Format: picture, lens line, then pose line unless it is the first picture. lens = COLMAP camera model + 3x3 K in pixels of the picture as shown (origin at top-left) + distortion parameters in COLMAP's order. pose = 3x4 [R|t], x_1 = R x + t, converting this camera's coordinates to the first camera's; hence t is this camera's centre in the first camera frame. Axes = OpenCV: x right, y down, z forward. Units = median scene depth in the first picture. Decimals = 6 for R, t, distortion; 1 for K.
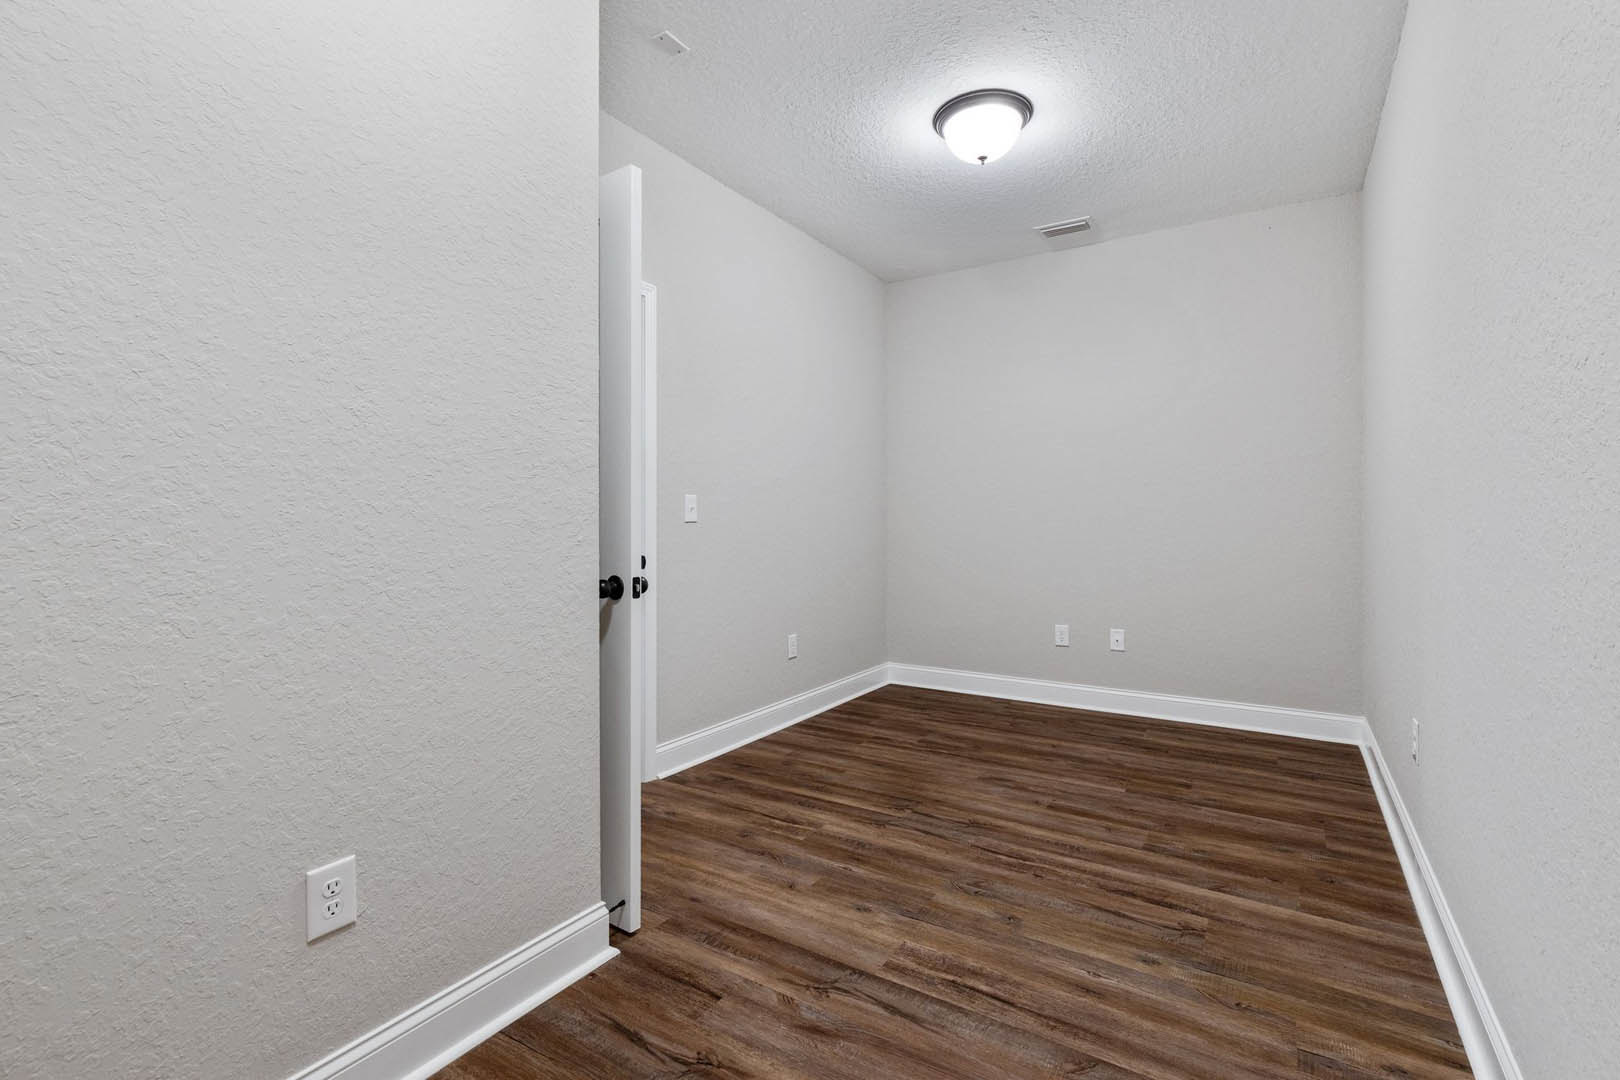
lens RADIAL K [[742.6, 0, 823.1], [0, 742.6, 534.8], [0, 0, 1]] dist [-0.000503, -0.000898]
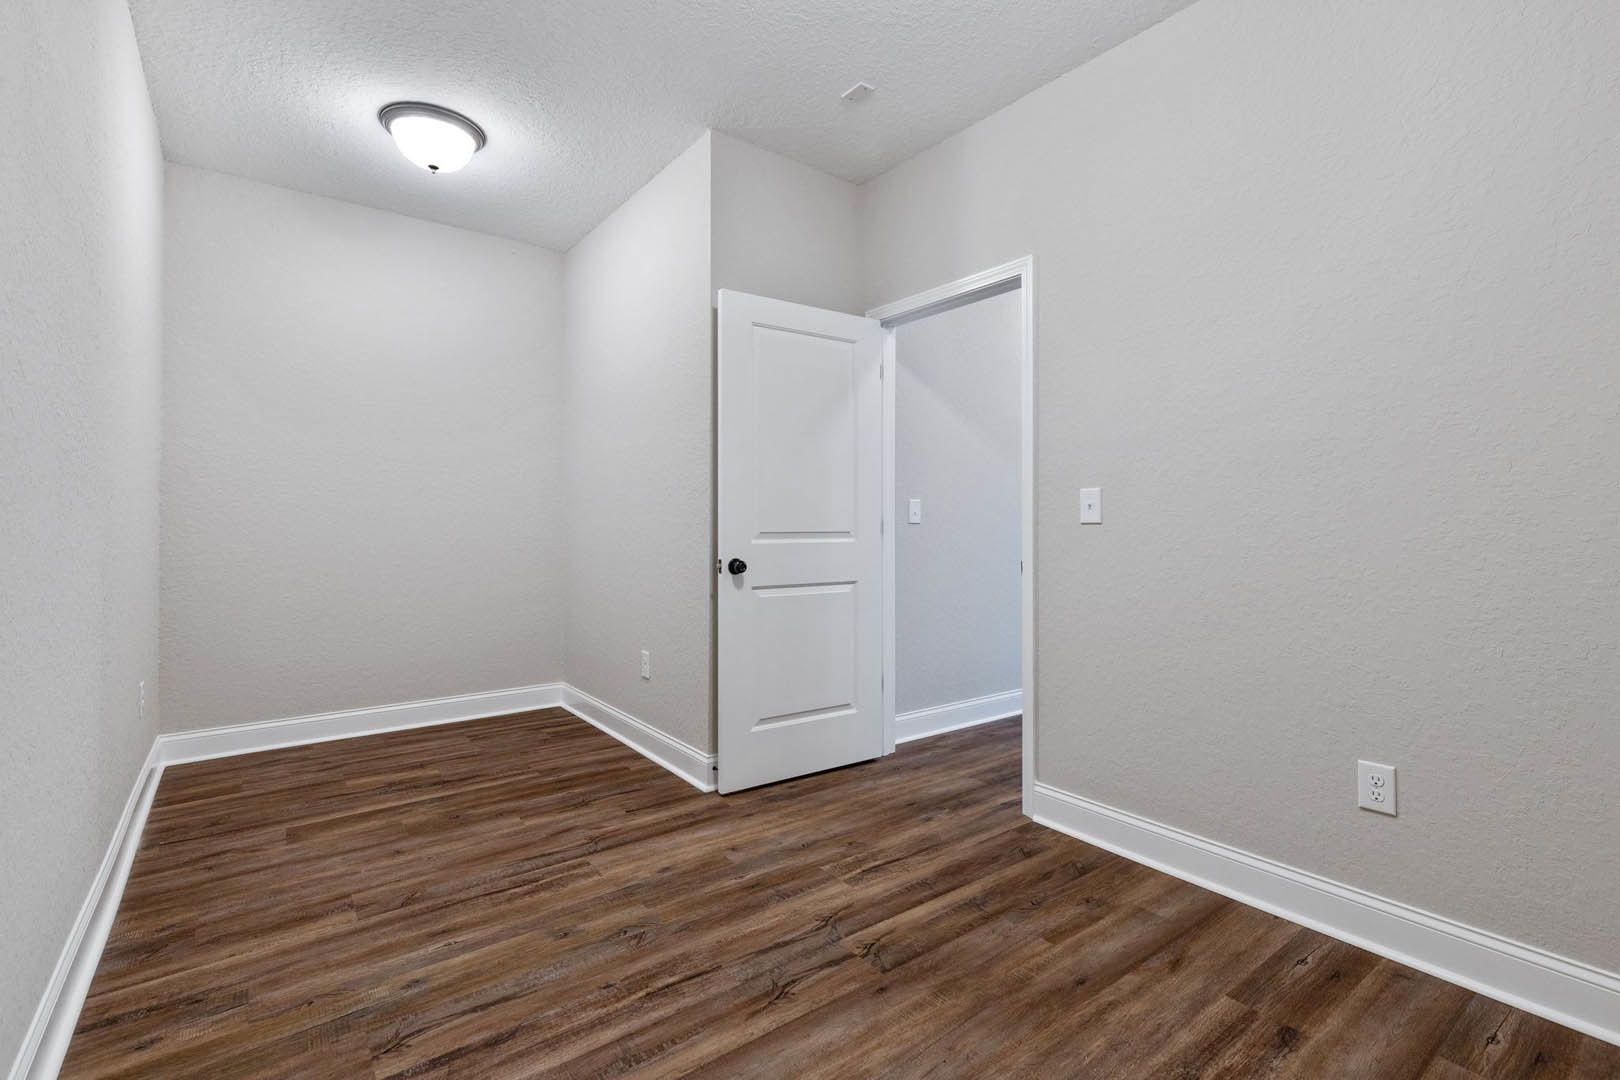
lens RADIAL K [[742.6, 0, 823.6], [0, 742.6, 533.9], [0, 0, 1]] dist [-0.000503, -0.000898]
pose [[-0.352964, 0.013673, -0.935537, 0.986212], [-0.019532, 0.999568, 0.021978, -0.027161], [0.935433, 0.026030, -0.352544, 1.574735]]
